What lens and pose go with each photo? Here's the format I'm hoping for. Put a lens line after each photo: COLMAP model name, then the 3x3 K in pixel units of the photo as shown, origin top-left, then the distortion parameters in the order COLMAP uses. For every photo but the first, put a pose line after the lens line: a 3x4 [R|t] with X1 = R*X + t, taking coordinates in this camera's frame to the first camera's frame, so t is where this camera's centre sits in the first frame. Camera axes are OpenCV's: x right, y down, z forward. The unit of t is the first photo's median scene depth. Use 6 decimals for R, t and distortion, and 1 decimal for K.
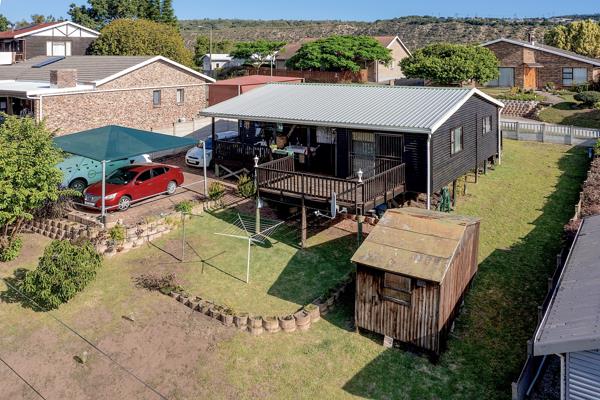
lens RADIAL K [[453.9, 0, 323.4], [0, 453.9, 239.9], [0, 0, 1]] dist [-0.000899, 0.000280]
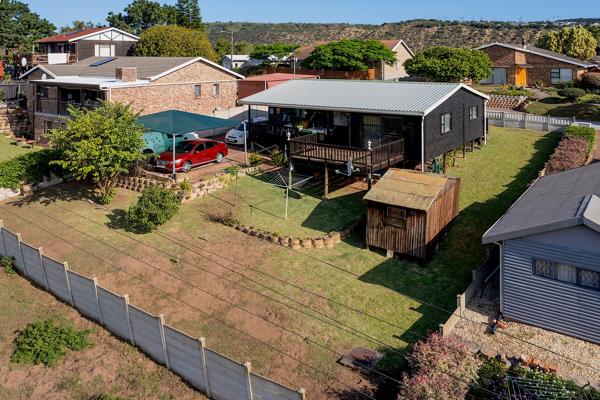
lens RADIAL K [[536.5, 0, 300.0], [0, 536.5, 200.0], [0, 0, 1]] dist [-0.004035, 0.005388]
pose [[0.999095, 0.013571, -0.040306, -0.044626], [-0.018370, 0.992462, -0.121170, 0.166833], [0.038357, 0.121800, 0.991813, -0.428707]]
